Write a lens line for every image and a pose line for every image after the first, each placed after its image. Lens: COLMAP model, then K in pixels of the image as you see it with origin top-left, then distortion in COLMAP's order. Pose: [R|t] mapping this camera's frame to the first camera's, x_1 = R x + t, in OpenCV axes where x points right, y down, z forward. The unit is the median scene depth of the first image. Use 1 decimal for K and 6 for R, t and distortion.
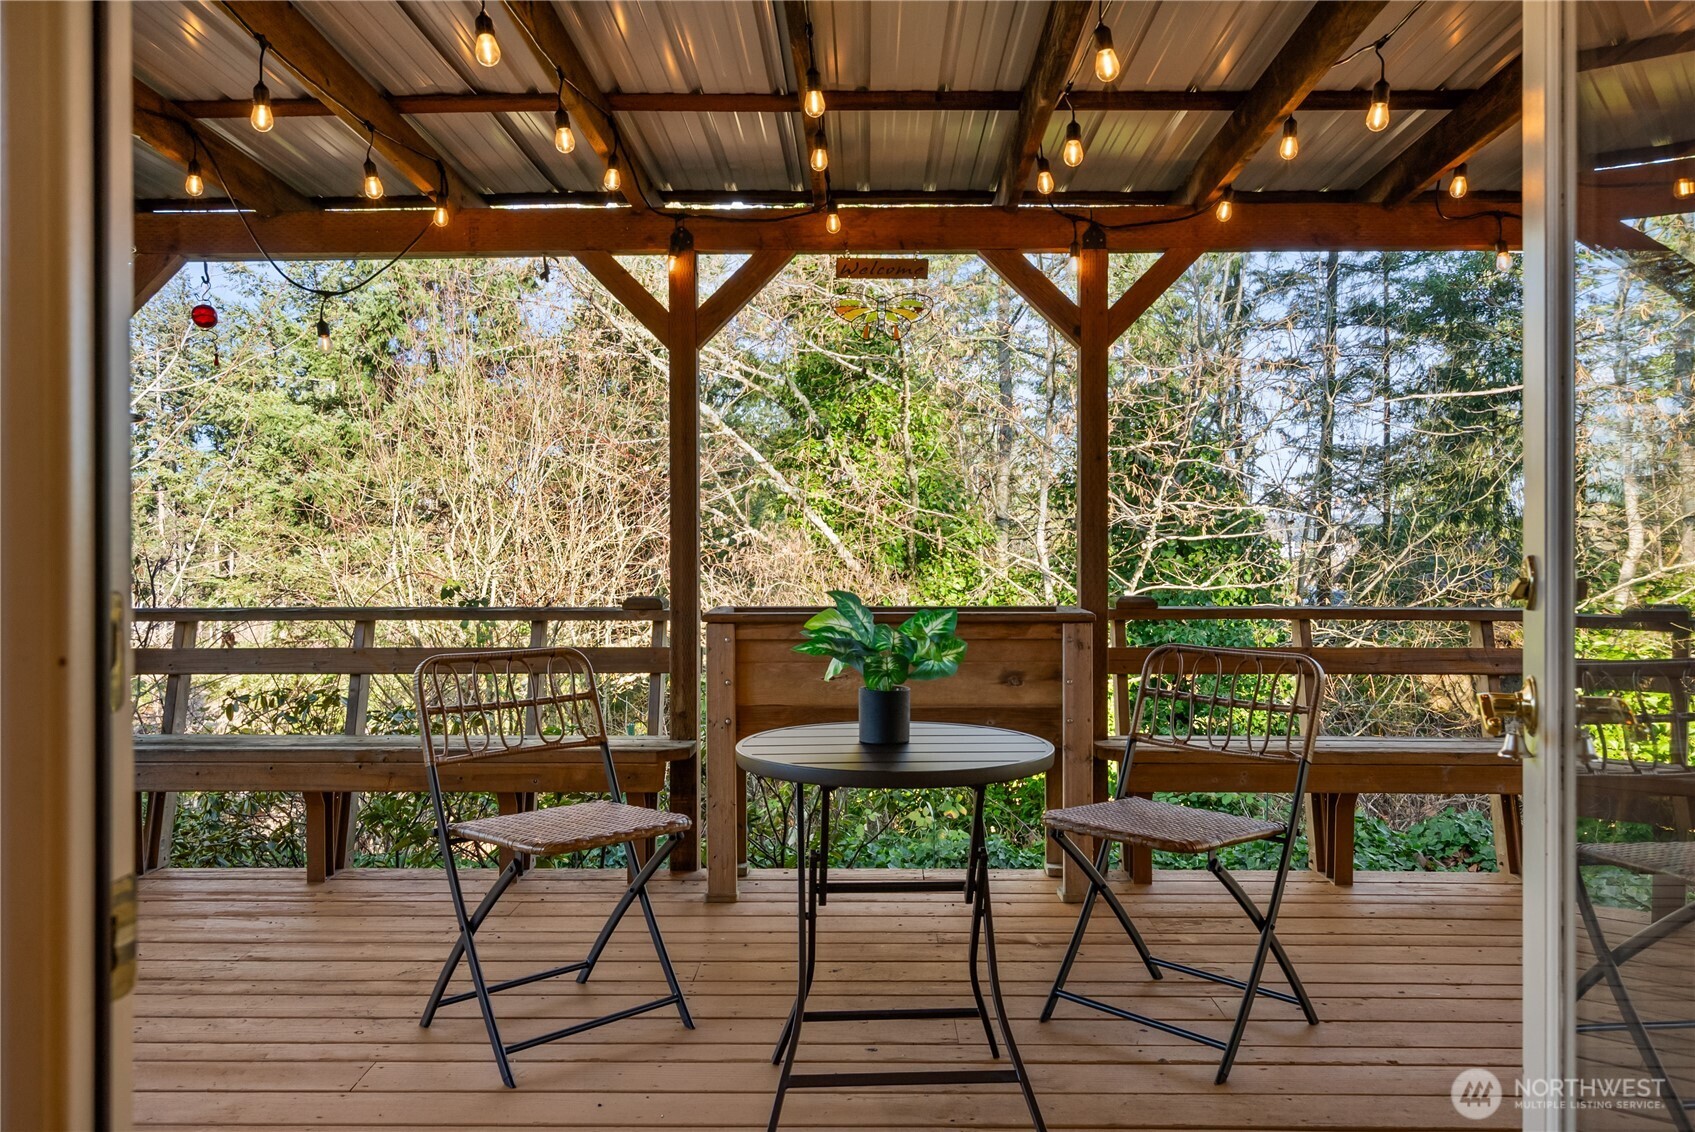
lens RADIAL K [[1305.4, 0, 847.5], [0, 1305.4, 557.4], [0, 0, 1]] dist [0.011681, 0.000812]
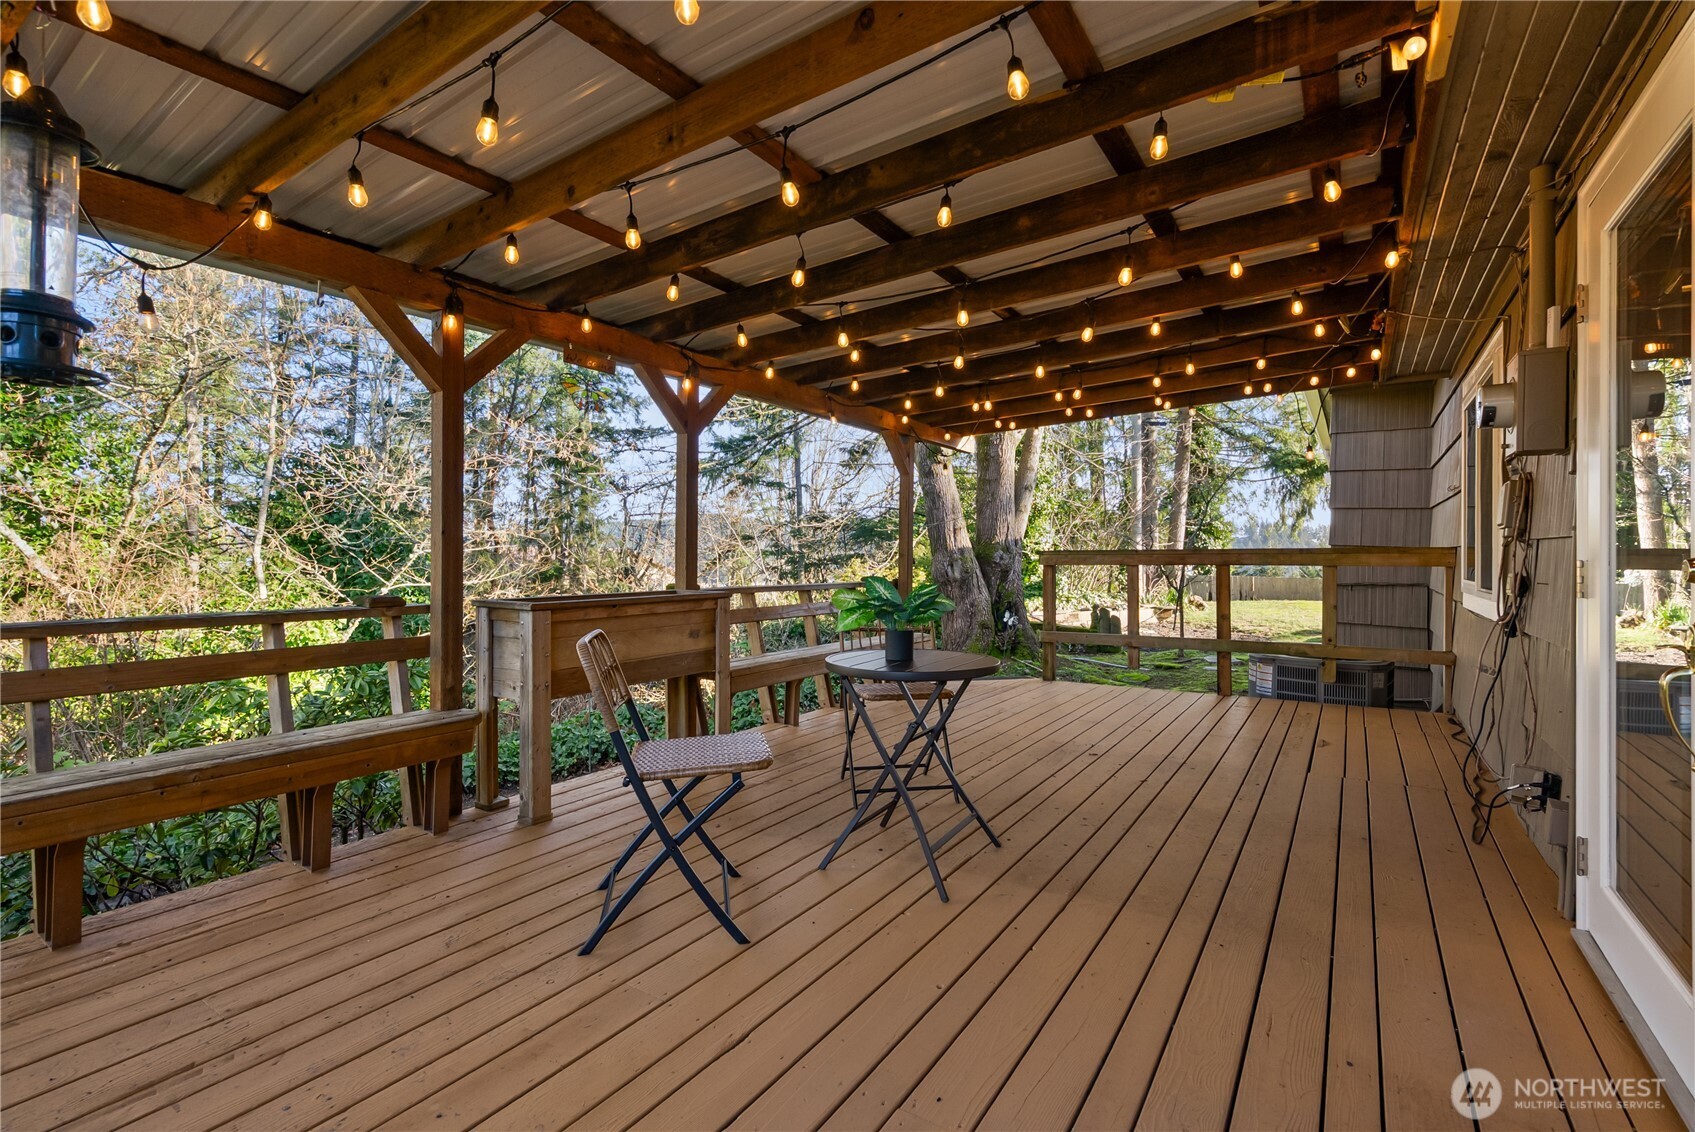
lens RADIAL K [[766.2, 0, 845.6], [0, 766.2, 567.7], [0, 0, 1]] dist [0.000373, 0.000368]
pose [[0.545643, -0.007558, 0.837984, -0.573925], [0.024238, 0.999683, -0.006766, 0.021053], [-0.837667, 0.024003, 0.545653, 0.325765]]
